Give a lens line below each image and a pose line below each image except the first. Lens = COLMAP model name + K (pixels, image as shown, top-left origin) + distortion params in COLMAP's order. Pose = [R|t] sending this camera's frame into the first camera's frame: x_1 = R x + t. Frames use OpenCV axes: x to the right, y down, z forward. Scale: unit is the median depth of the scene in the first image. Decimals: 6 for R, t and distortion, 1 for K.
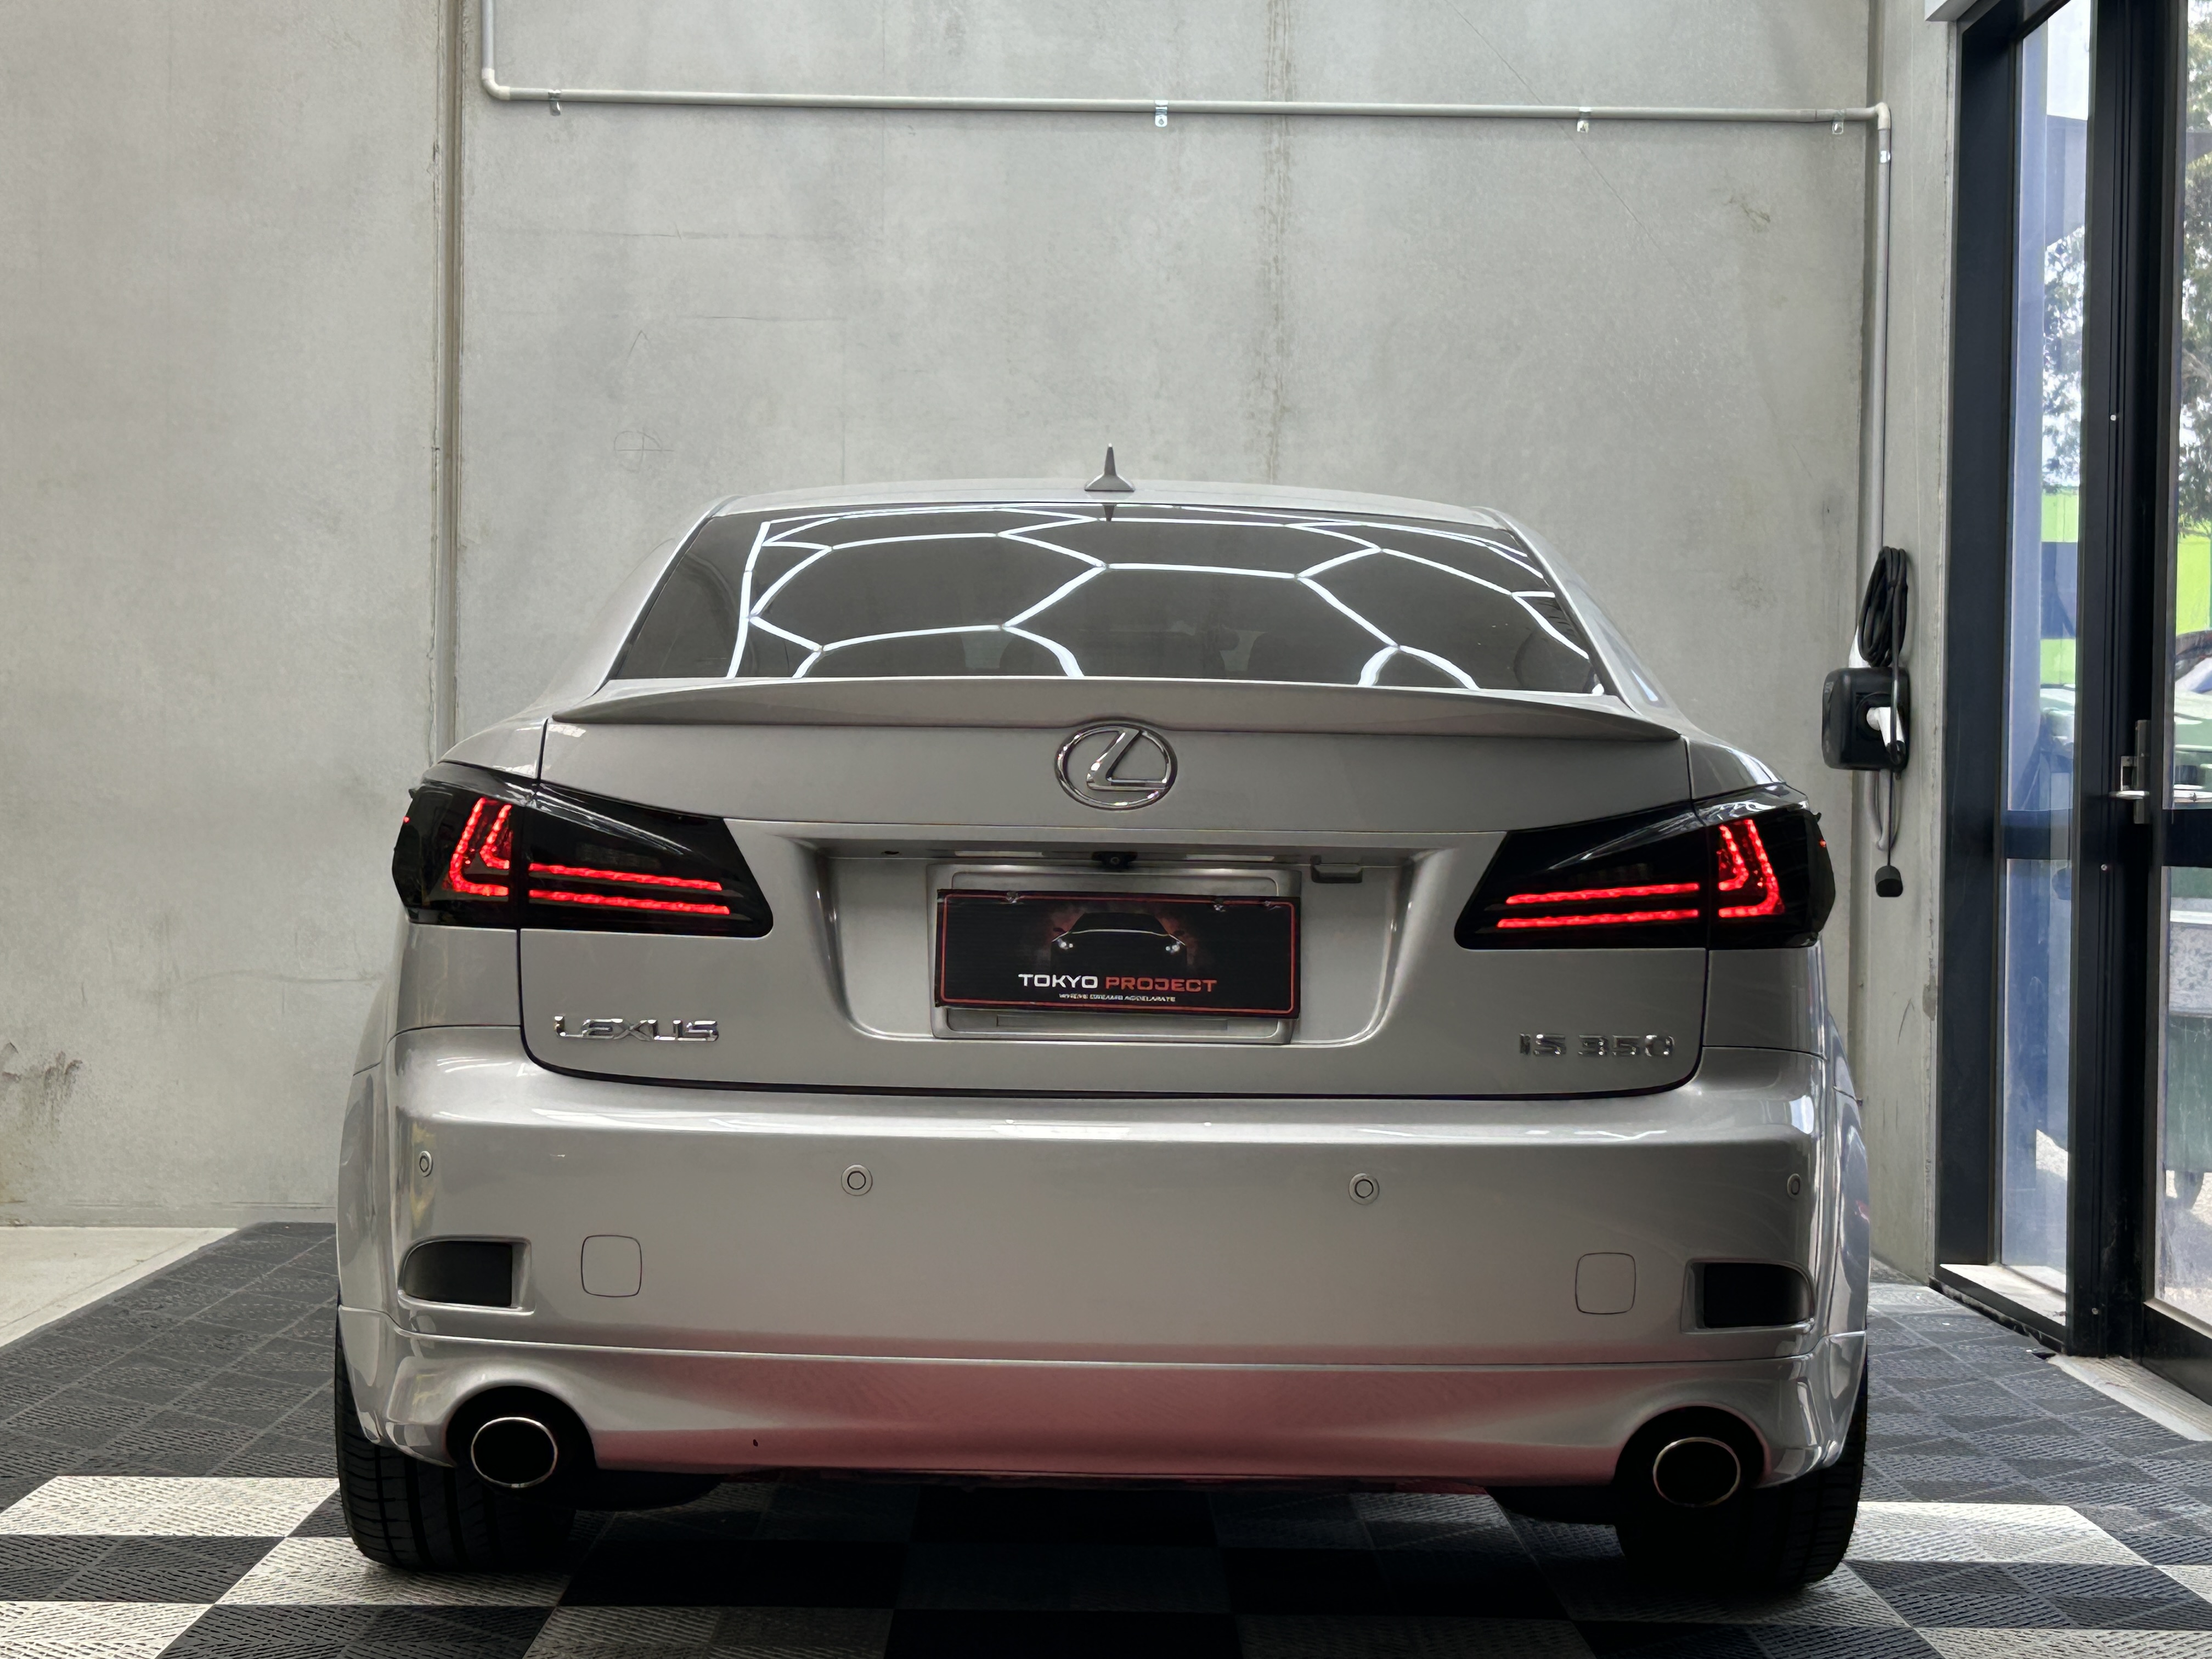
lens RADIAL K [[3724.5, 0, 1053.3], [0, 3724.5, 853.7], [0, 0, 1]] dist [0.092644, 0.000000]
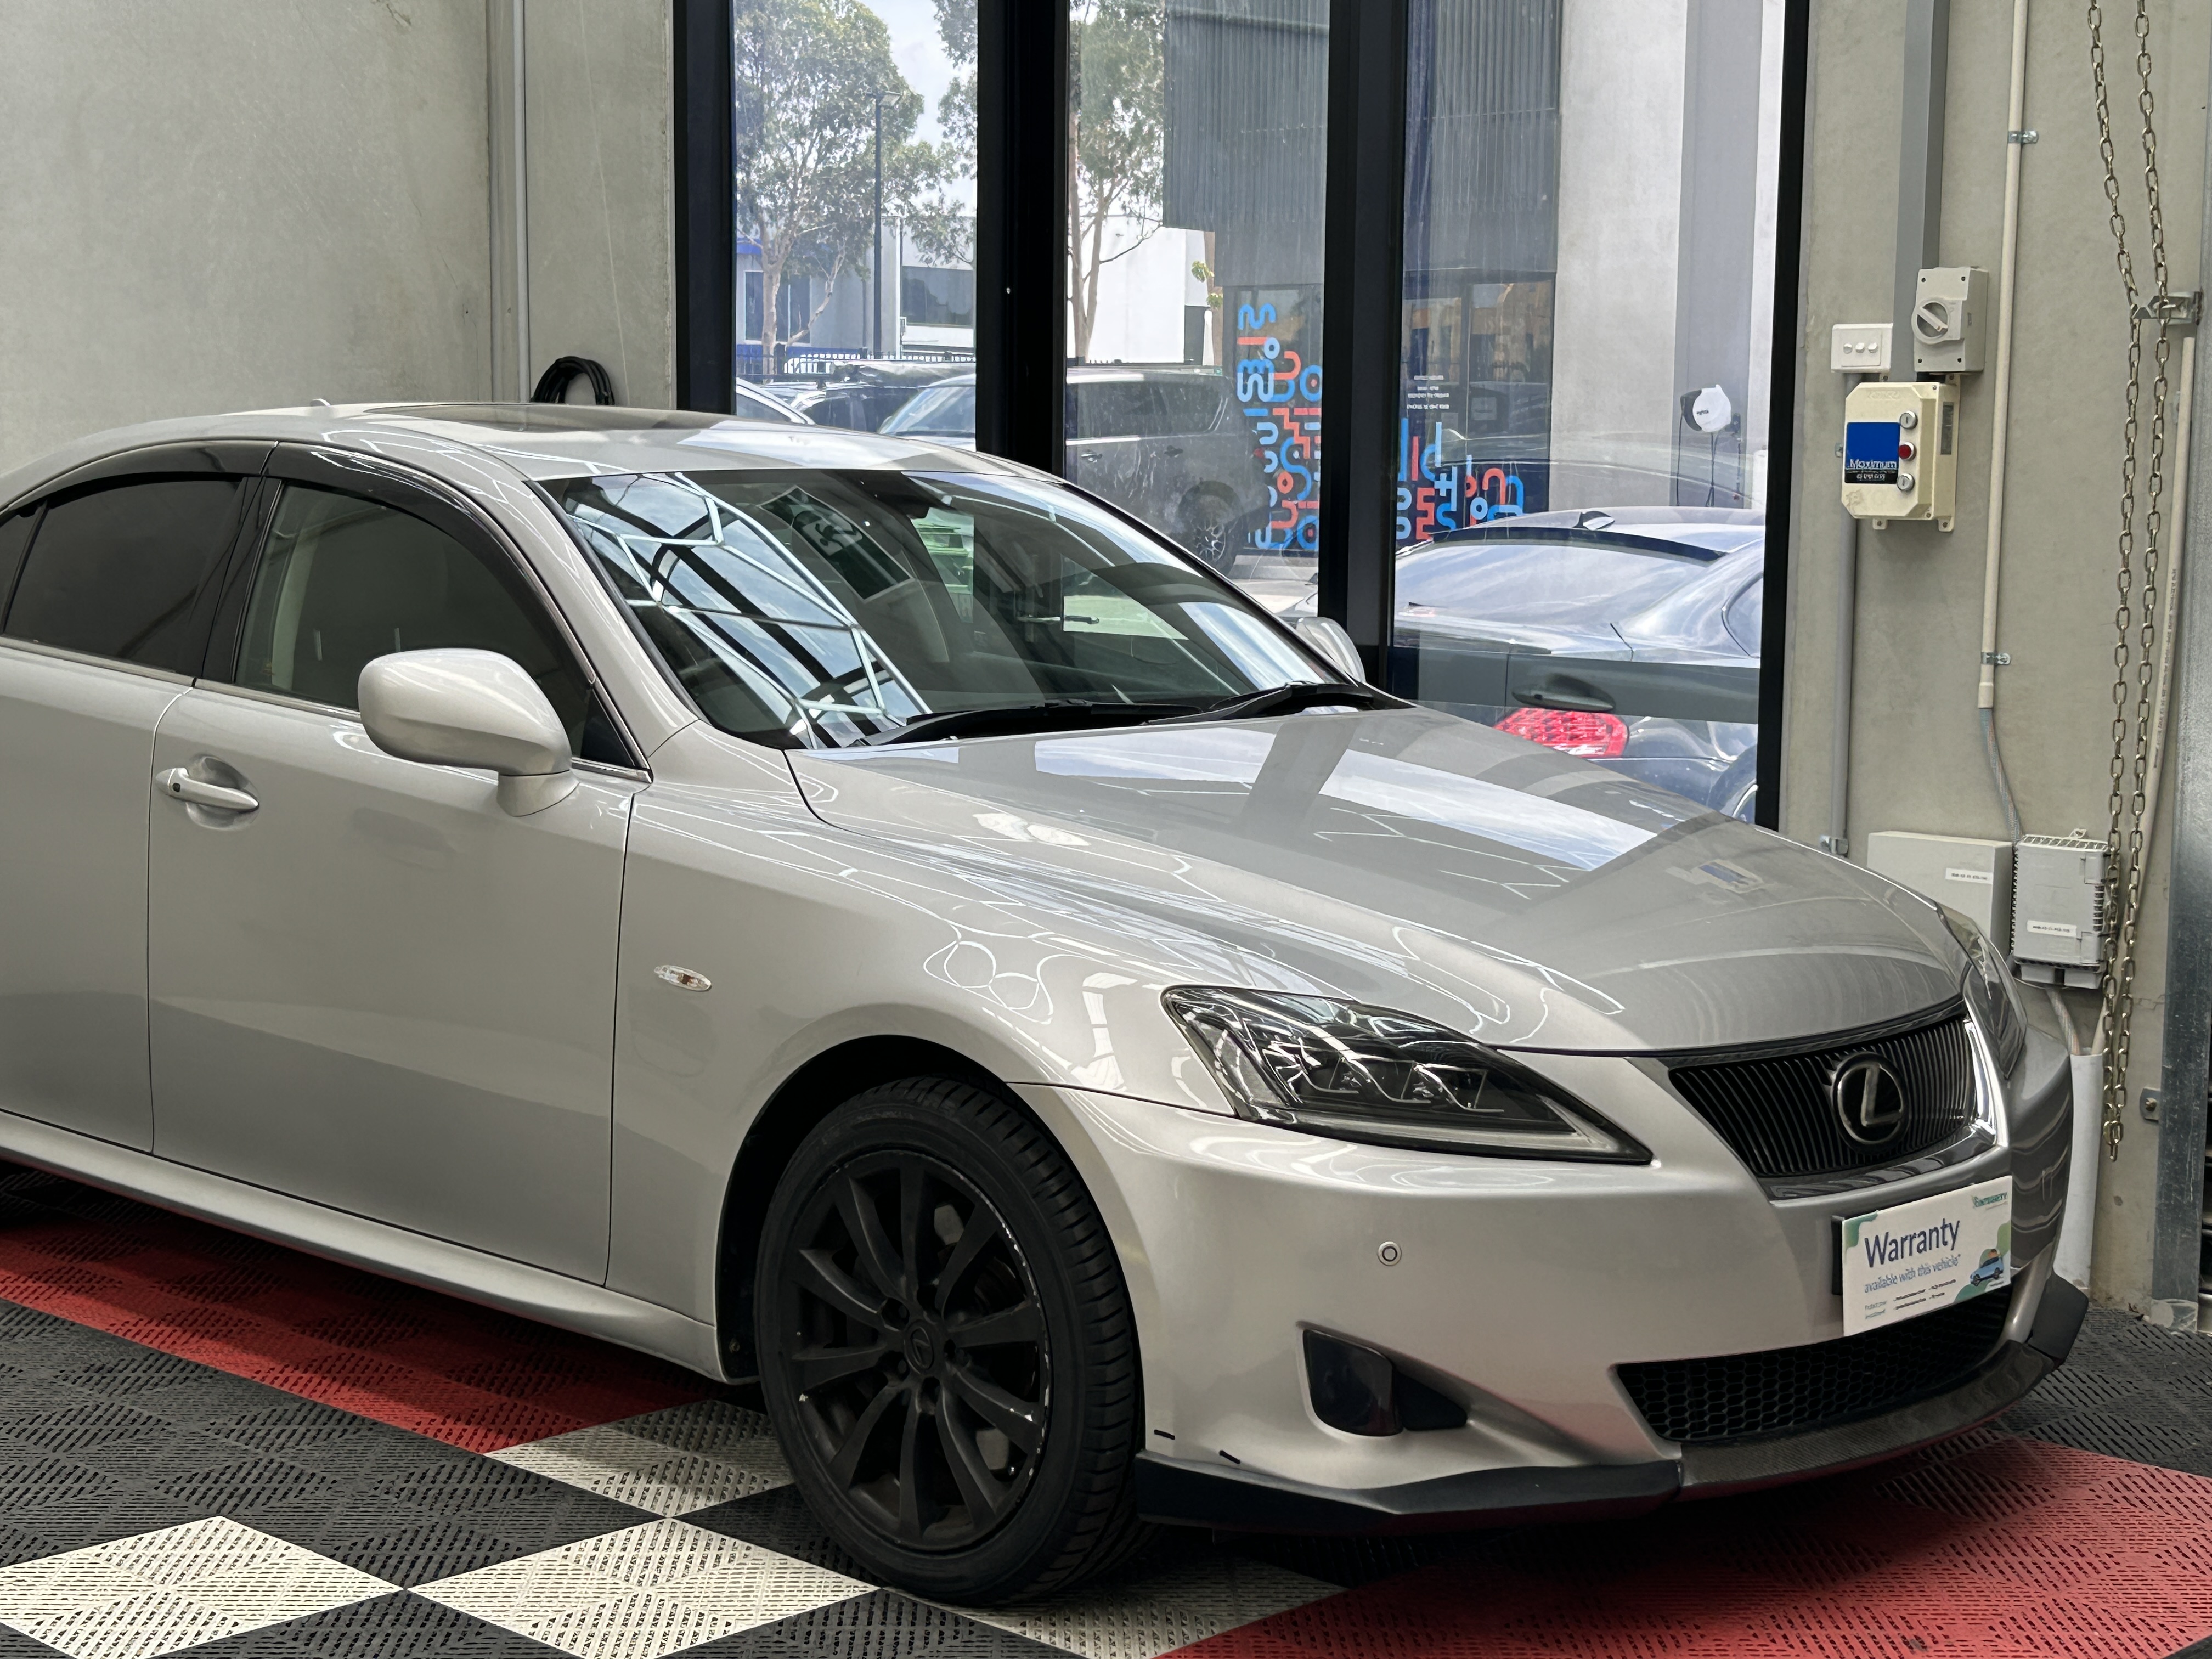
lens RADIAL K [[3586.5, 0, 1136.2], [0, 3586.5, 852.0], [0, 0, 1]] dist [0.083504, 0.000000]
pose [[0.686104, -0.086069, 0.722394, -0.407892], [0.001498, 0.993142, 0.116905, -0.058568], [-0.727502, -0.079127, 0.681527, 0.160469]]
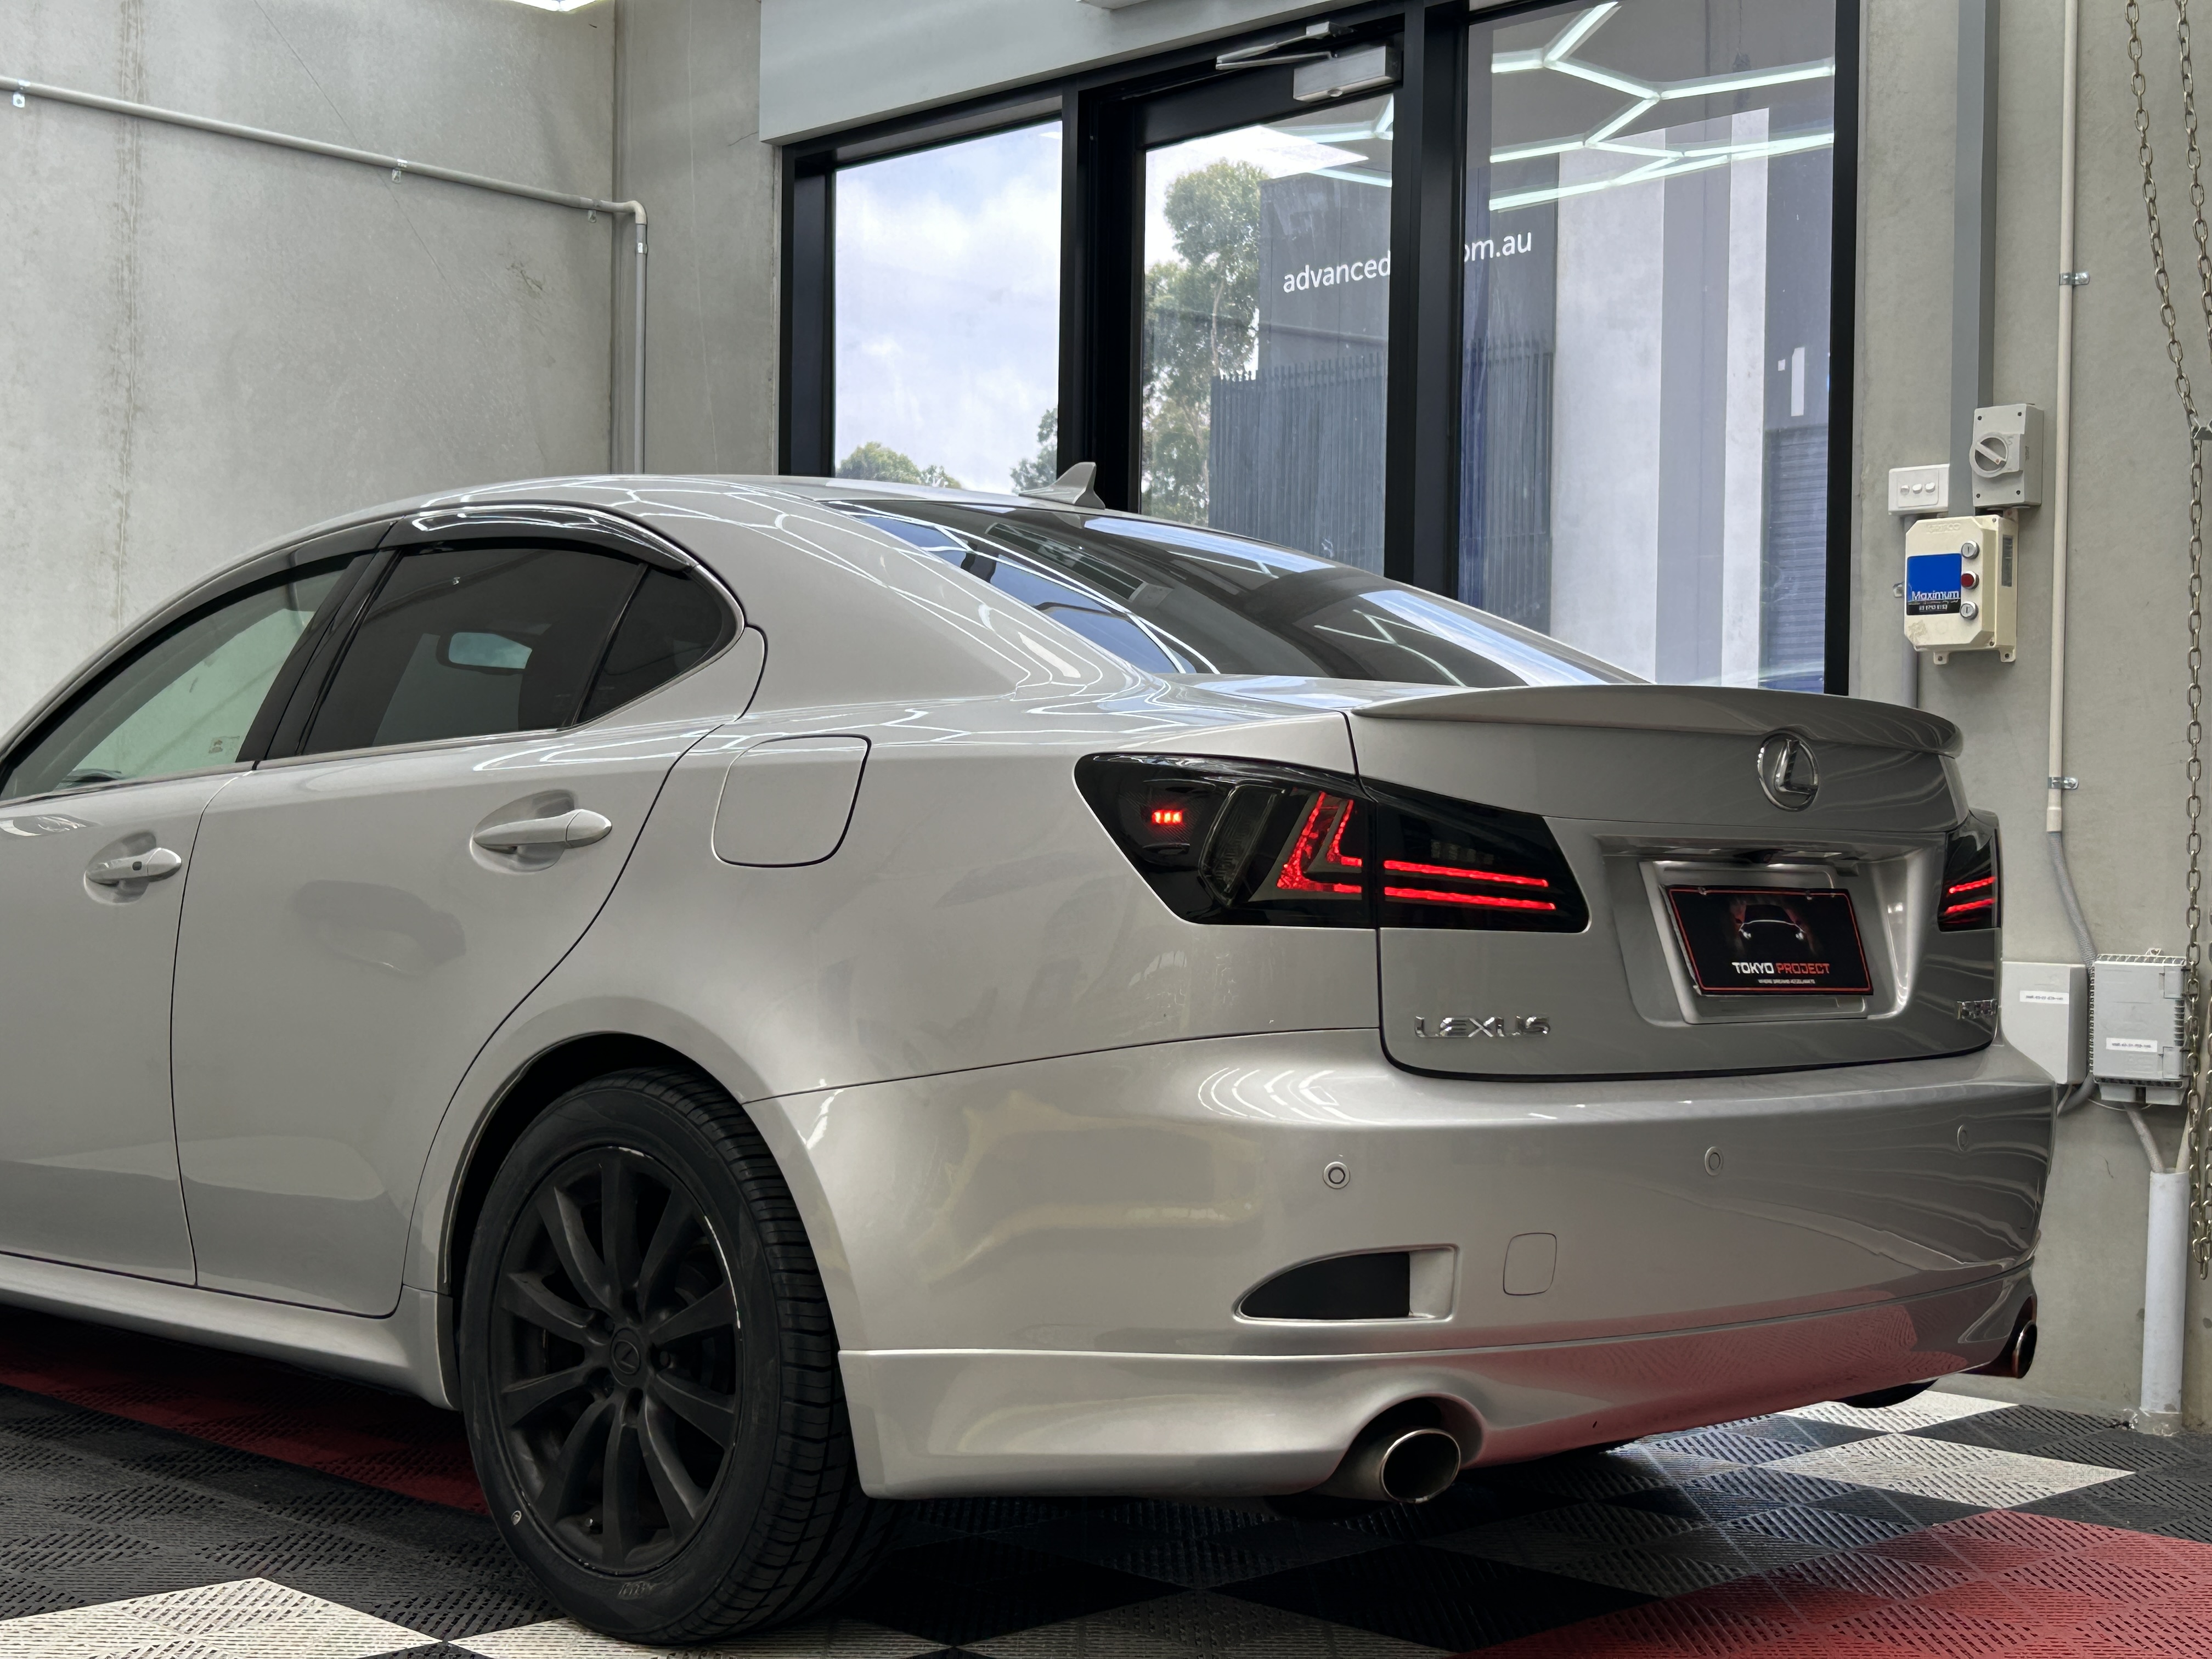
lens RADIAL K [[3082.7, 0, 1117.5], [0, 3082.7, 821.3], [0, 0, 1]] dist [0.059634, 0.000000]
pose [[0.700434, 0.008840, 0.713663, -0.349855], [-0.002112, 0.999945, -0.010313, 0.000468], [-0.713714, 0.005717, 0.700414, 0.224742]]
